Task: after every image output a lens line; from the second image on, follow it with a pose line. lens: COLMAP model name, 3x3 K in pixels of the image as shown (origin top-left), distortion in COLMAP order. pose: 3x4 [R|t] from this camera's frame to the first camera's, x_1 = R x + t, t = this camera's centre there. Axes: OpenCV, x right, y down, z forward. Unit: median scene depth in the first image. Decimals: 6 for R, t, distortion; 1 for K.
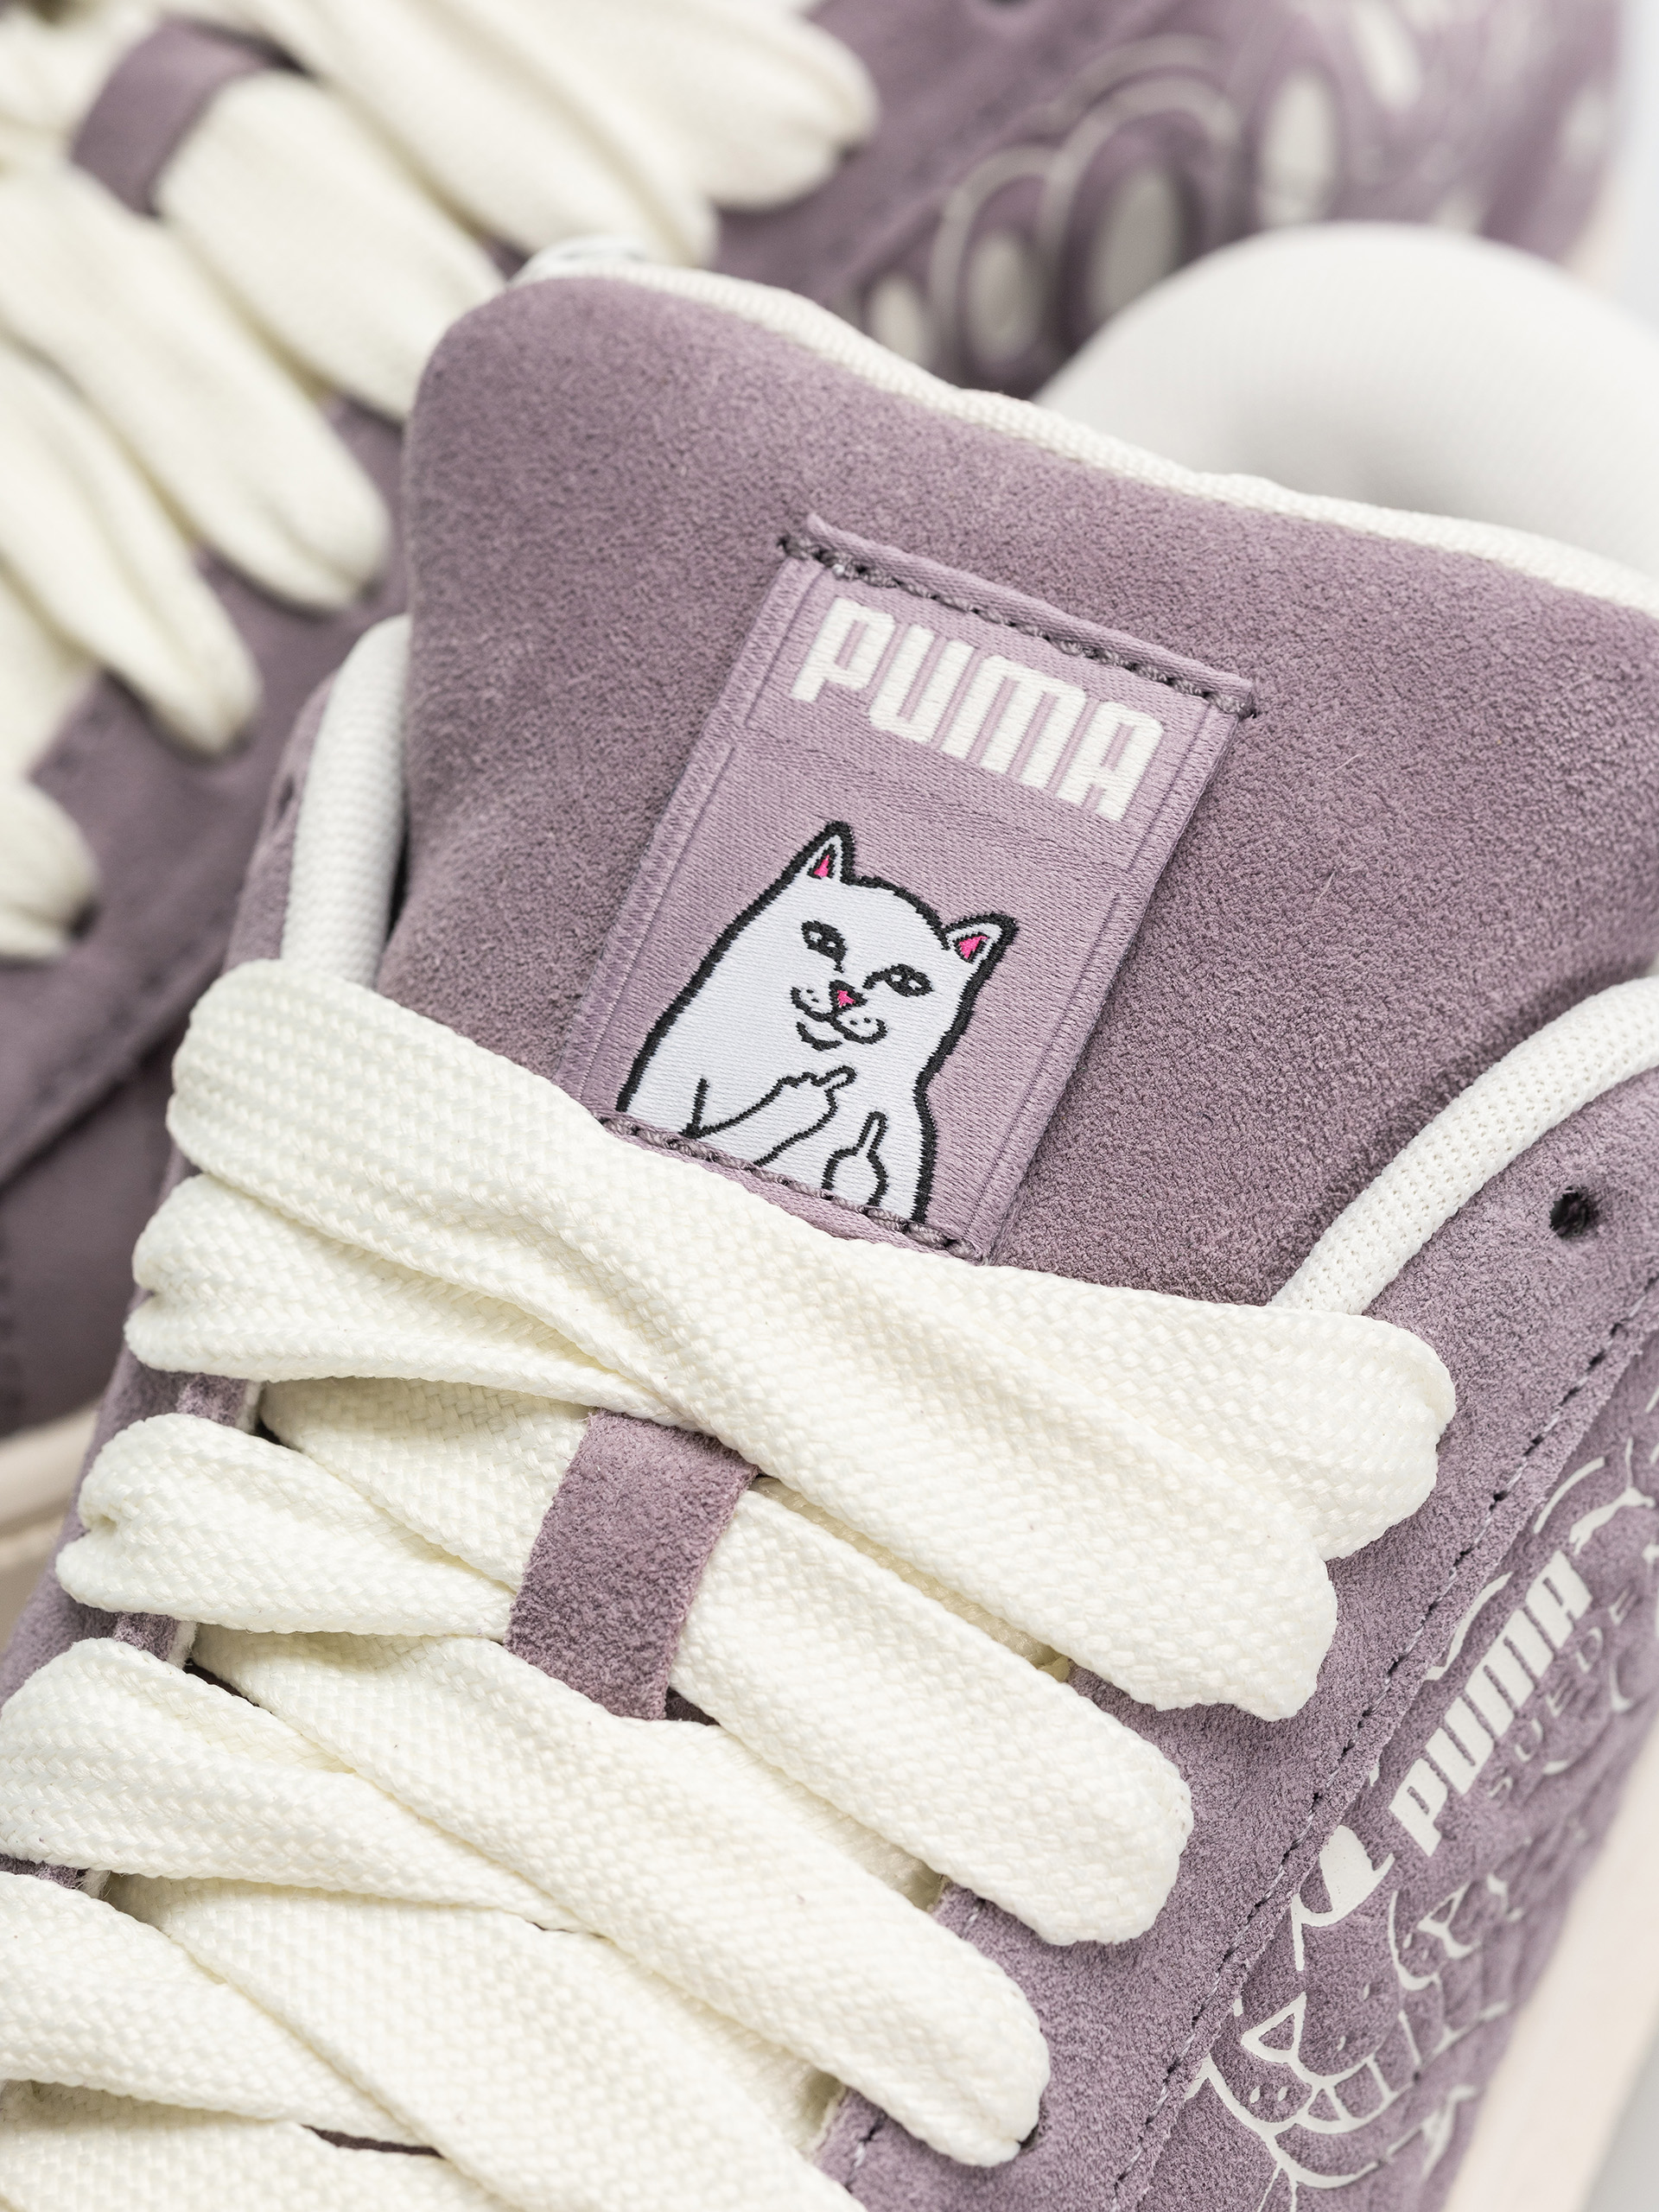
lens RADIAL K [[6503.7, 0, 829.5], [0, 6503.7, 1106.0], [0, 0, 1]] dist [0.259885, -1.822998]
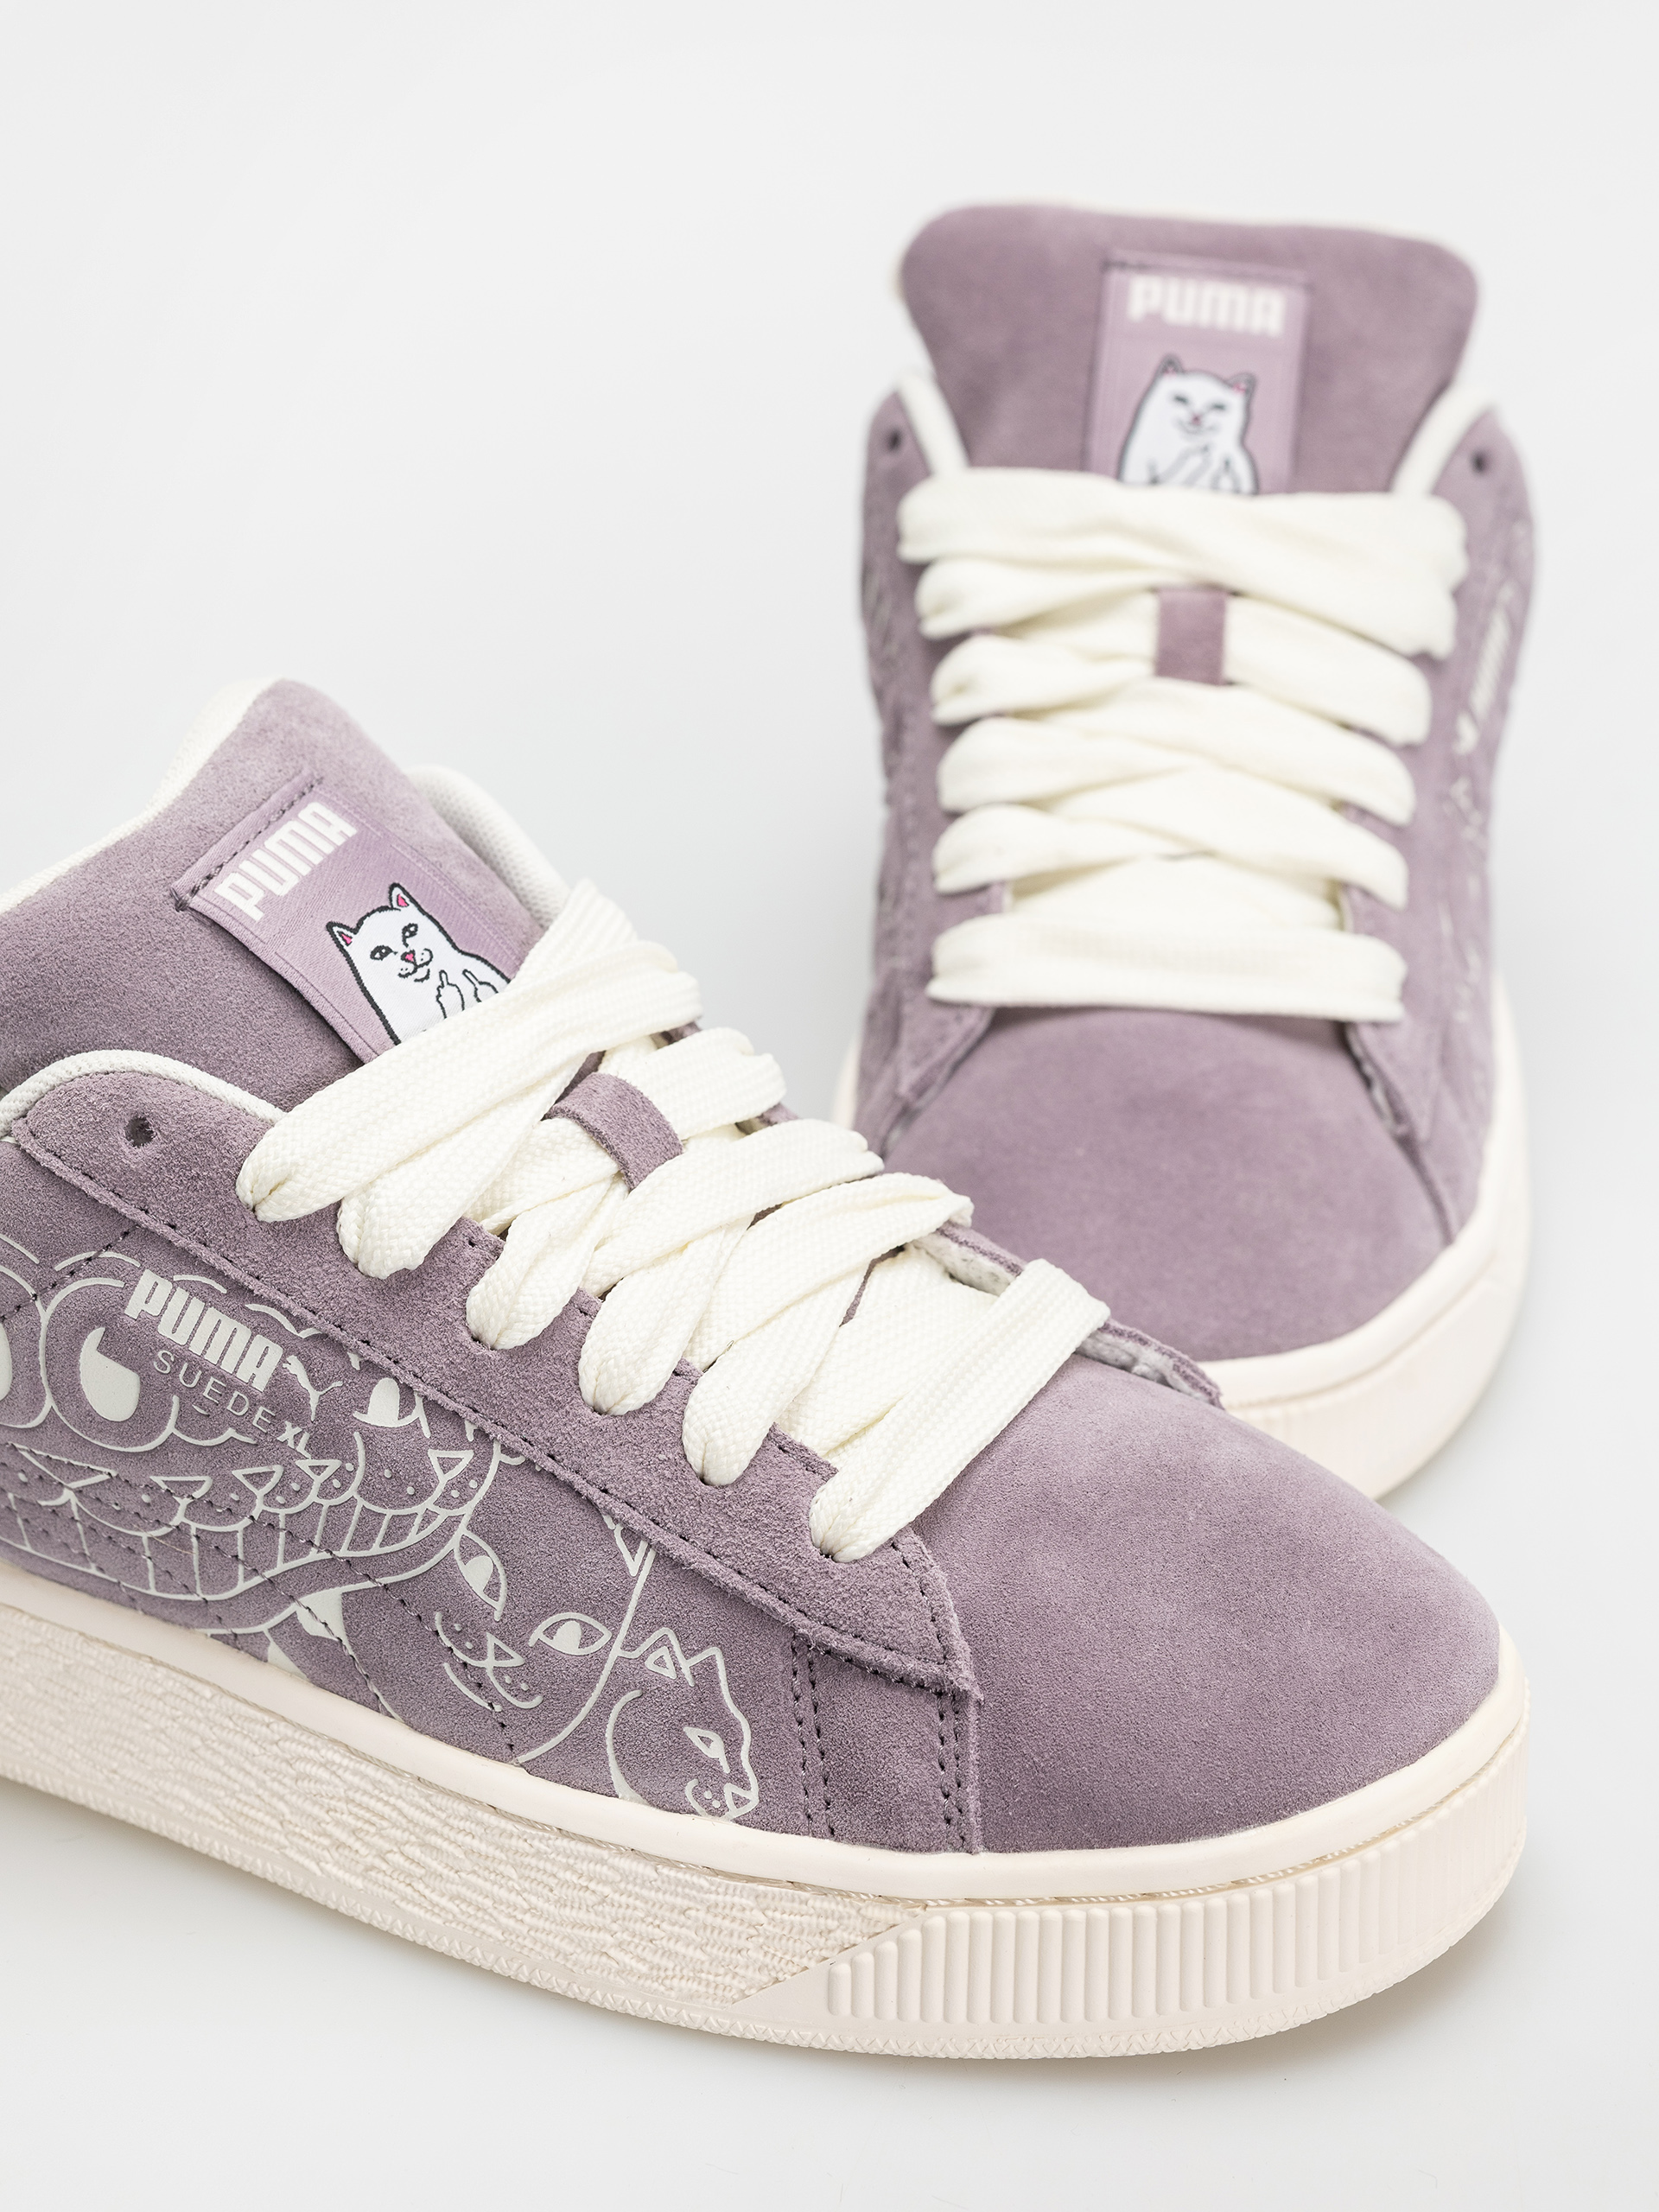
lens RADIAL K [[6503.7, 0, 829.5], [0, 6503.7, 1106.0], [0, 0, 1]] dist [0.259885, -1.822998]
pose [[0.927177, -0.199133, 0.317316, -0.942039], [0.255713, 0.955419, -0.147601, 0.549030], [-0.273778, 0.217994, 0.936763, -1.180823]]
